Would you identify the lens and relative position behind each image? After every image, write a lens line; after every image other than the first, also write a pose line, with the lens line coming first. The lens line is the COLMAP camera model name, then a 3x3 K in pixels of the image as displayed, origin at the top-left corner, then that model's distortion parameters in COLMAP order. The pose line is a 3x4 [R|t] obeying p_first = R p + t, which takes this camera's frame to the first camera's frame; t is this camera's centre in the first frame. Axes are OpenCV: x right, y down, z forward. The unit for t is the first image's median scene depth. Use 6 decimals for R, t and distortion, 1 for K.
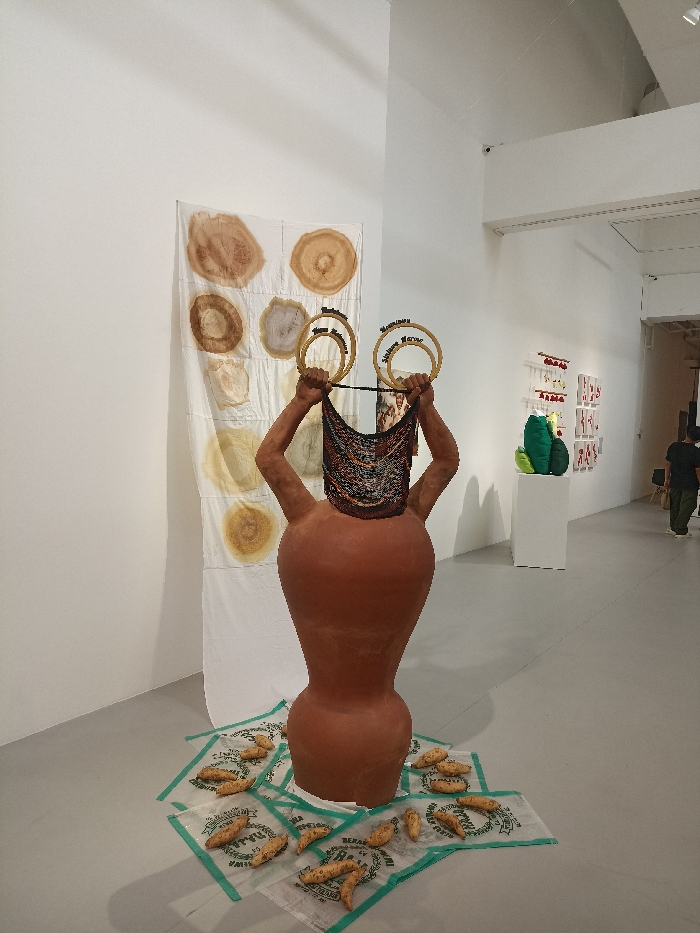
lens RADIAL K [[683.4, 0, 350.0], [0, 683.4, 466.5], [0, 0, 1]] dist [0.065598, -0.053617]
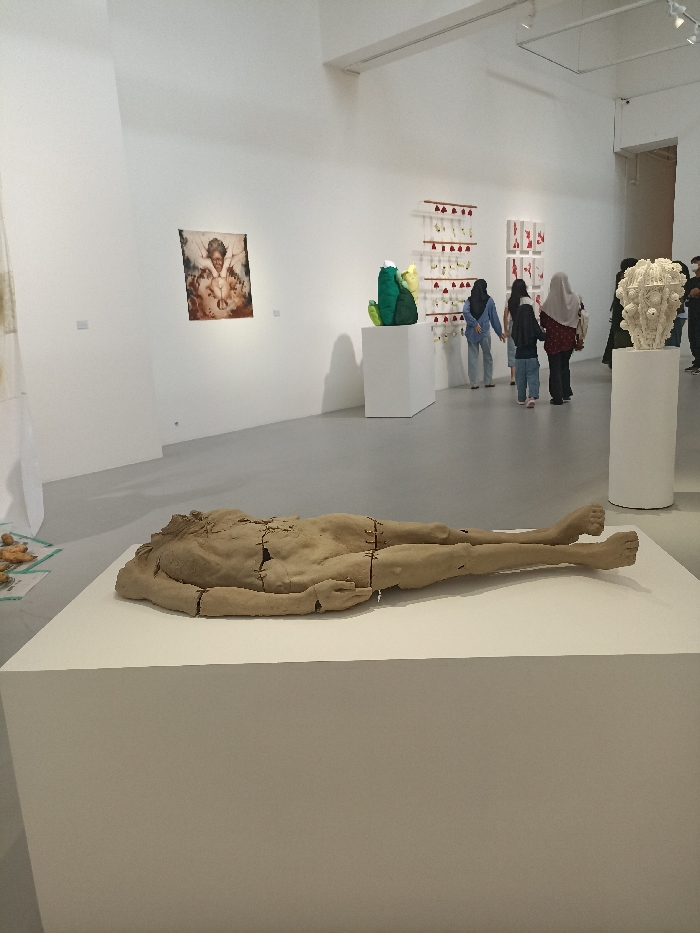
lens RADIAL K [[683.4, 0, 350.0], [0, 683.4, 466.5], [0, 0, 1]] dist [0.065598, -0.053617]
pose [[0.989676, -0.059352, -0.130459, 0.309037], [0.080114, 0.983834, 0.160164, 0.044374], [0.118844, -0.168962, 0.978431, -0.032902]]
